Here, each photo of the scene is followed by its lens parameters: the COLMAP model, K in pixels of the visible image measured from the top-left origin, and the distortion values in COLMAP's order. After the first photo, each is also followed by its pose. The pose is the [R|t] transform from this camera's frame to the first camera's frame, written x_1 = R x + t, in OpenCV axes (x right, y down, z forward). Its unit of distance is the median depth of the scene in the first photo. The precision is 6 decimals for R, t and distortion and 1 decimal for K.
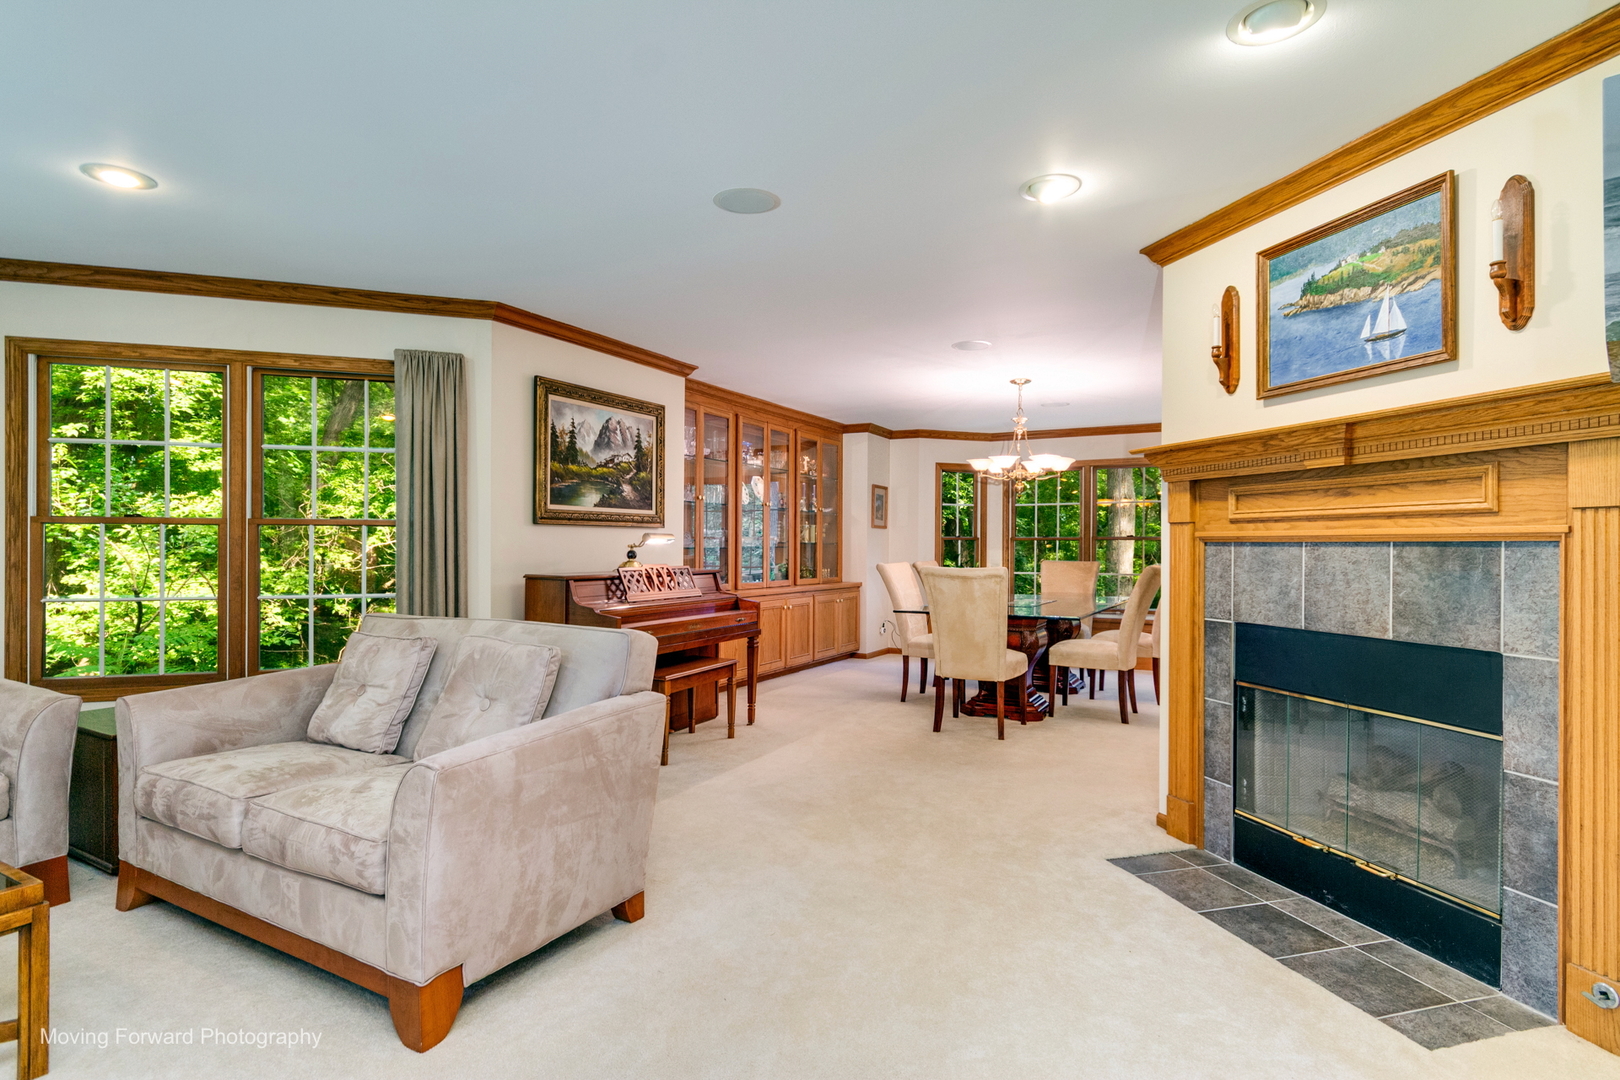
lens RADIAL K [[831.4, 0, 805.7], [0, 831.4, 544.8], [0, 0, 1]] dist [0.001937, 0.003610]
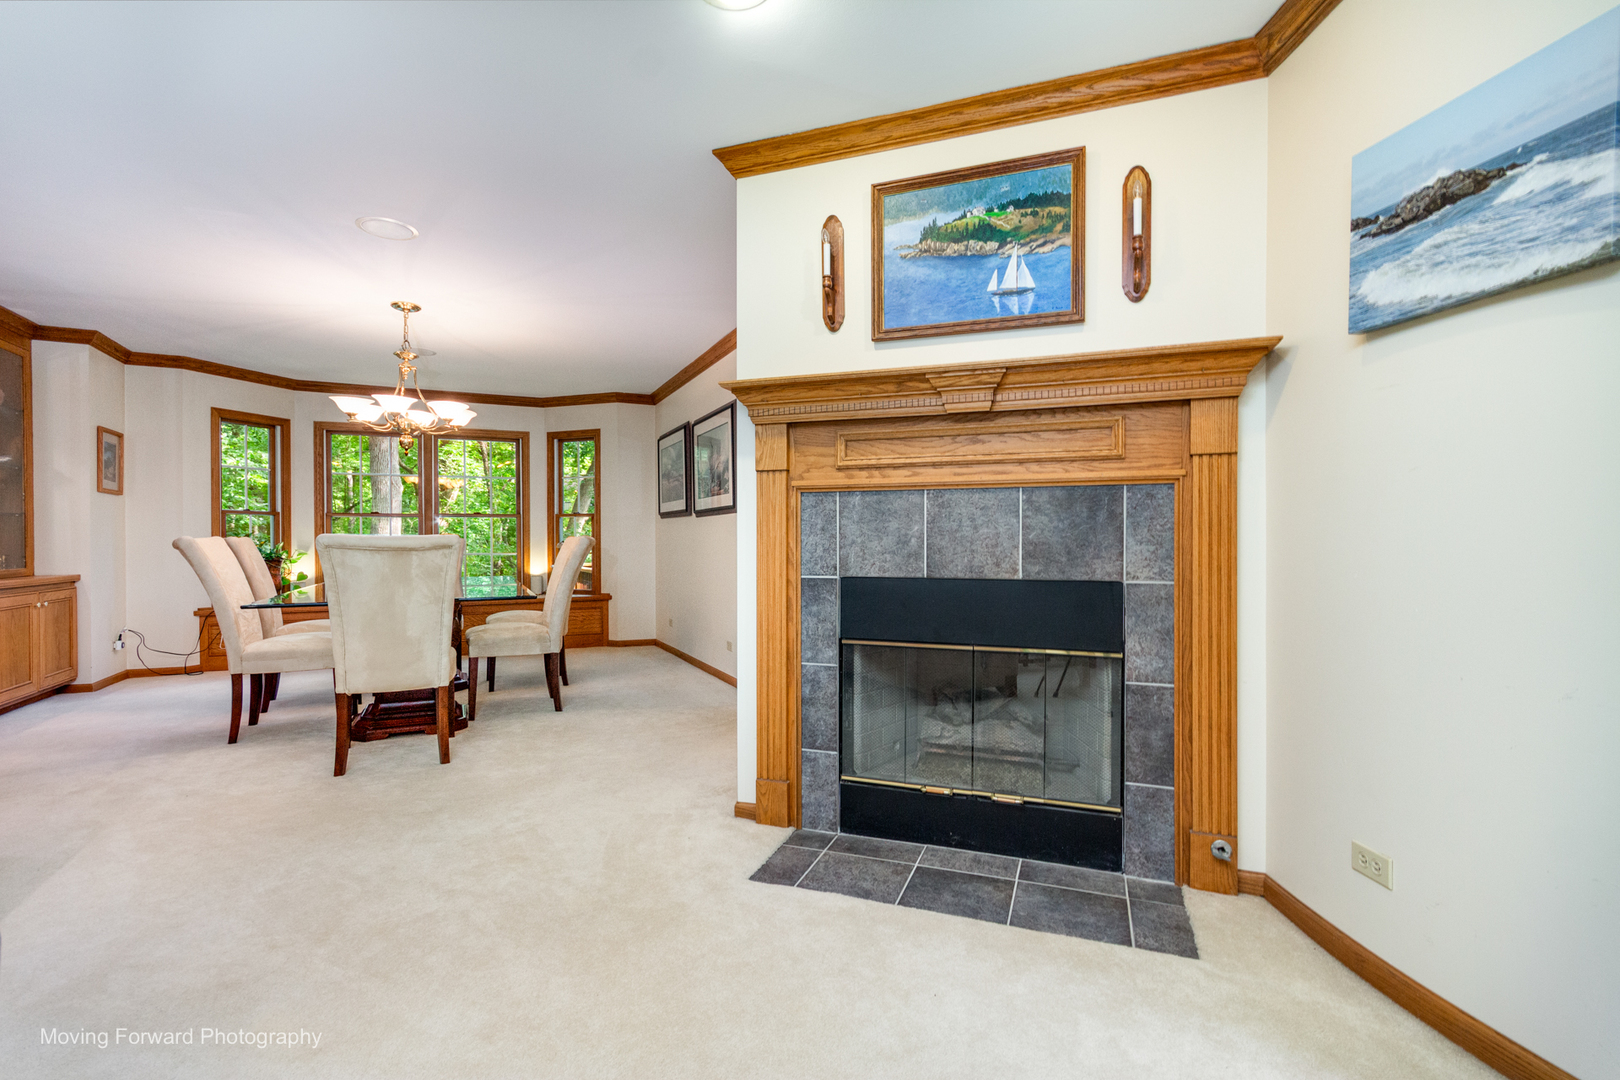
lens RADIAL K [[746.7, 0, 811.6], [0, 746.7, 544.9], [0, 0, 1]] dist [0.004135, 0.002195]
pose [[0.593911, -0.012295, 0.804437, -0.182411], [0.003917, 0.999916, 0.012391, 0.047198], [-0.804521, -0.004208, 0.593909, 0.534117]]
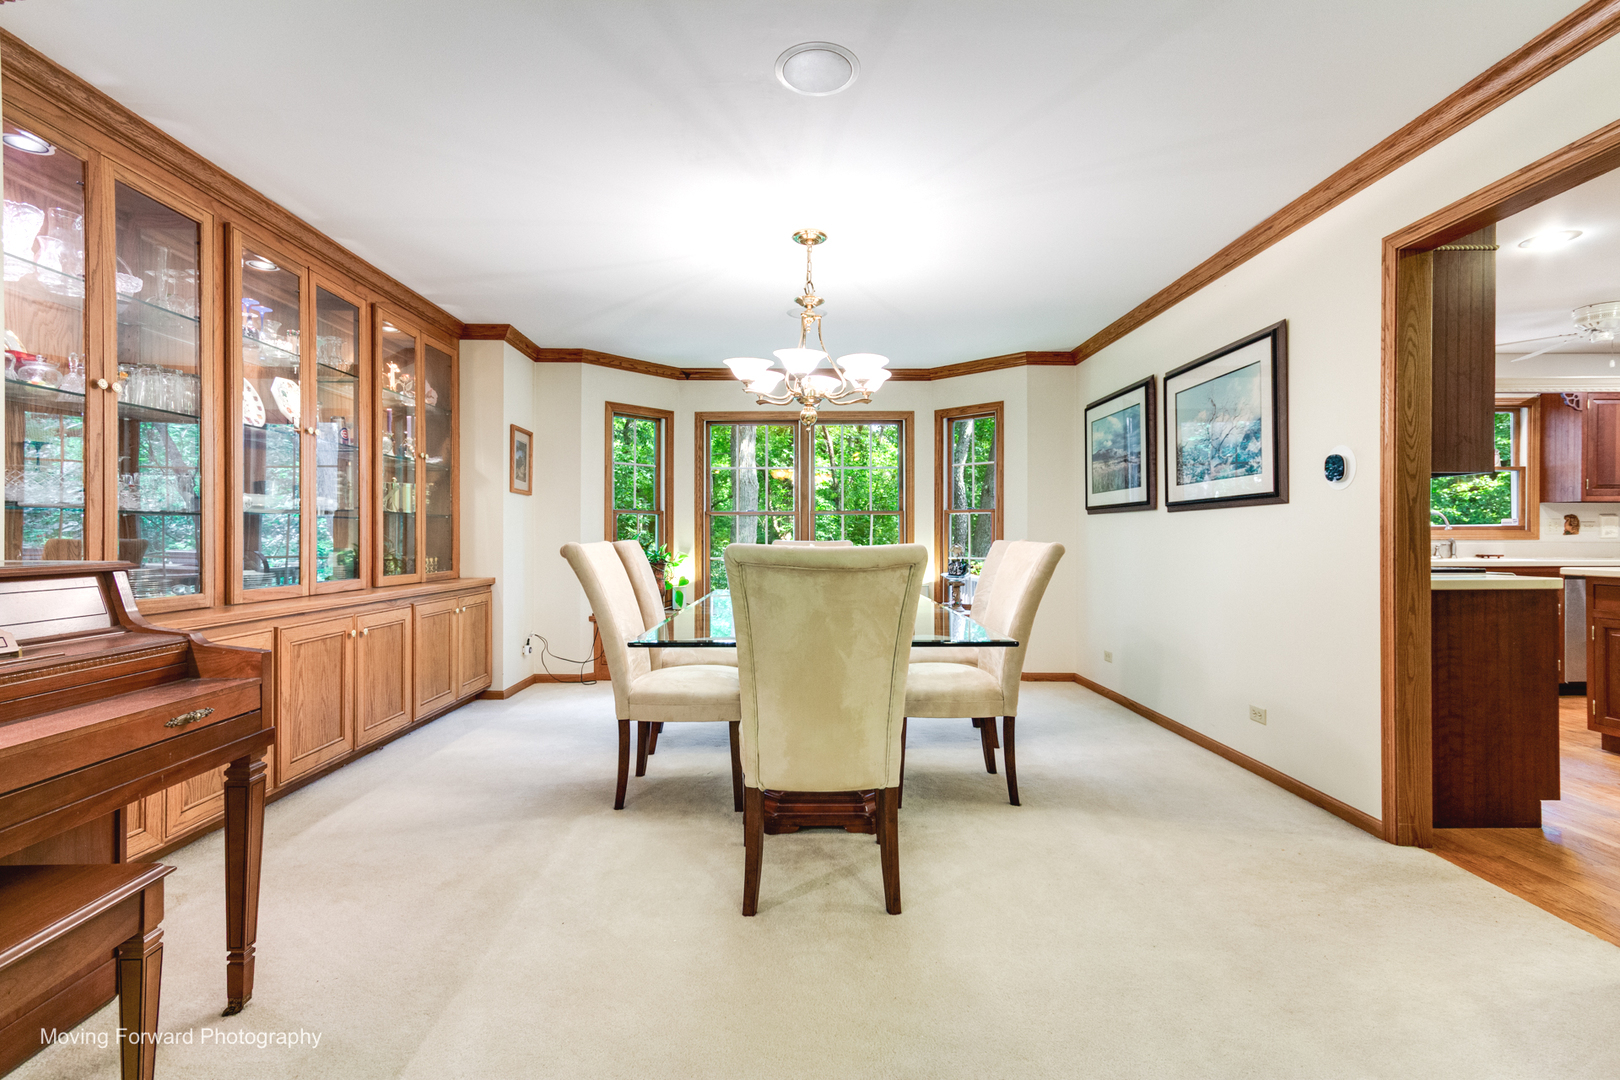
lens RADIAL K [[761.3, 0, 812.5], [0, 761.3, 539.0], [0, 0, 1]] dist [0.016751, -0.002666]
pose [[0.868703, -0.005981, 0.495296, -0.028336], [0.002293, 0.999965, 0.008053, 0.032855], [-0.495327, -0.005860, 0.868687, 1.057356]]
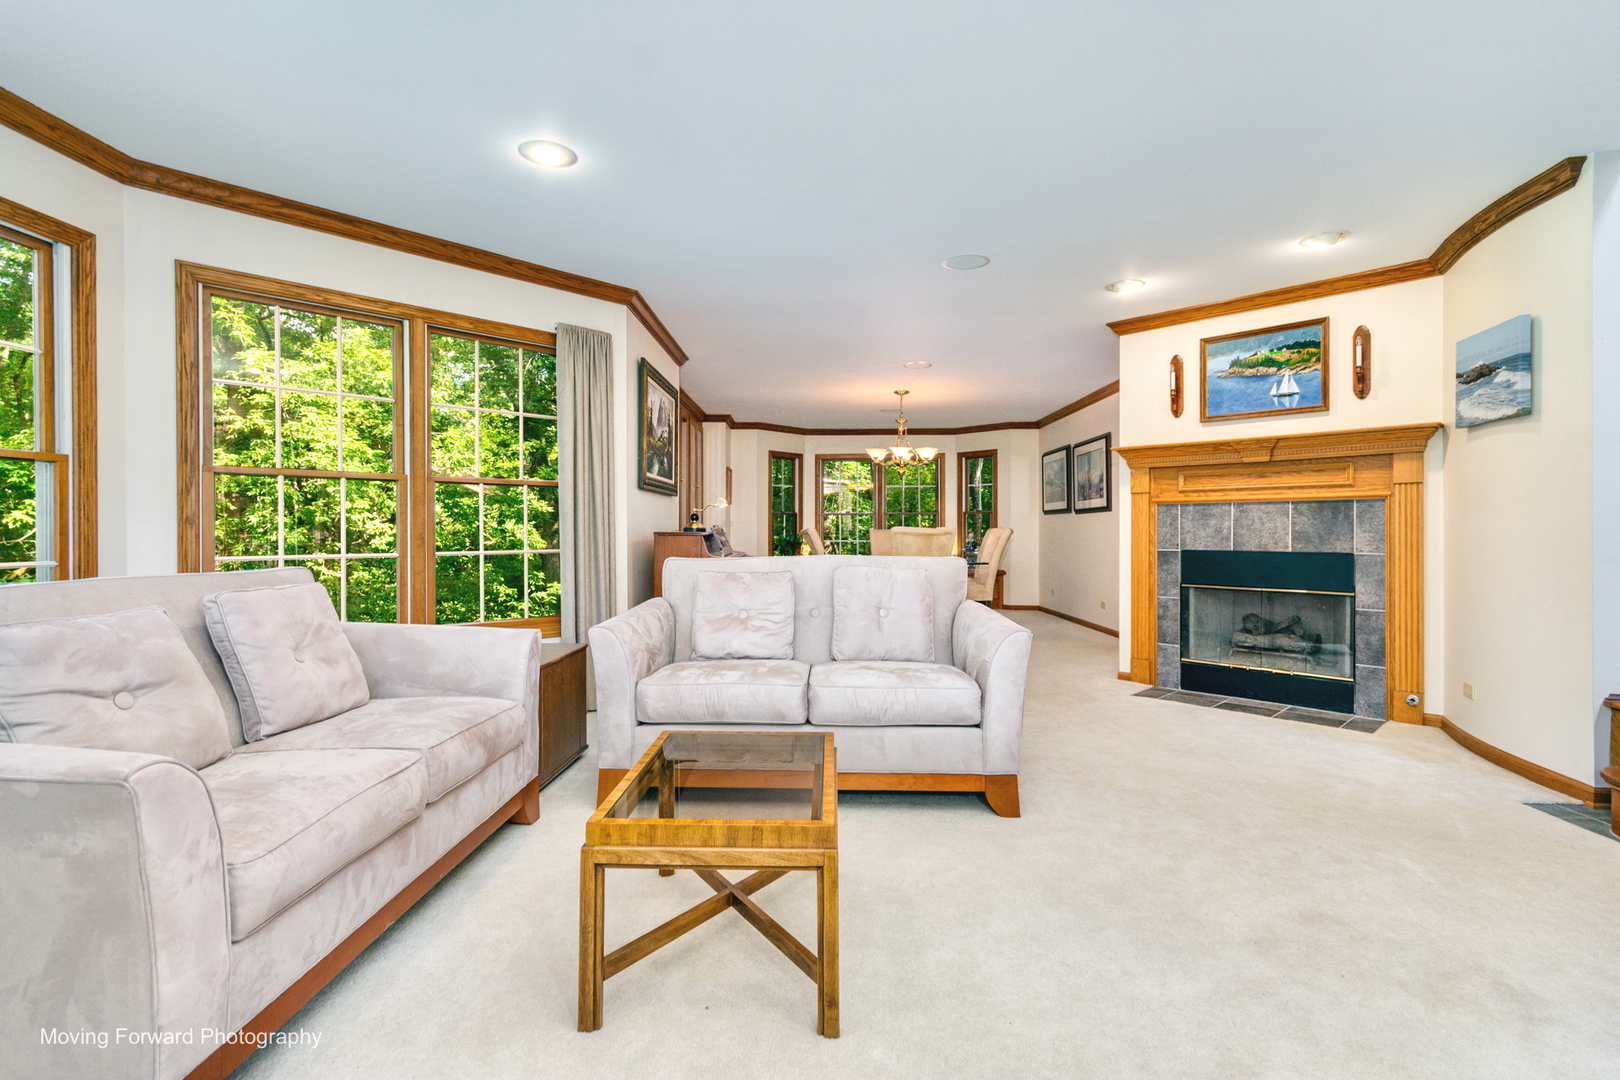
lens RADIAL K [[761.3, 0, 810.3], [0, 761.3, 529.3], [0, 0, 1]] dist [0.016751, -0.002666]
pose [[0.883192, -0.003777, 0.468996, -0.920872], [0.003711, 0.999993, 0.001066, 0.045880], [-0.468996, 0.000799, 0.883200, -0.040633]]
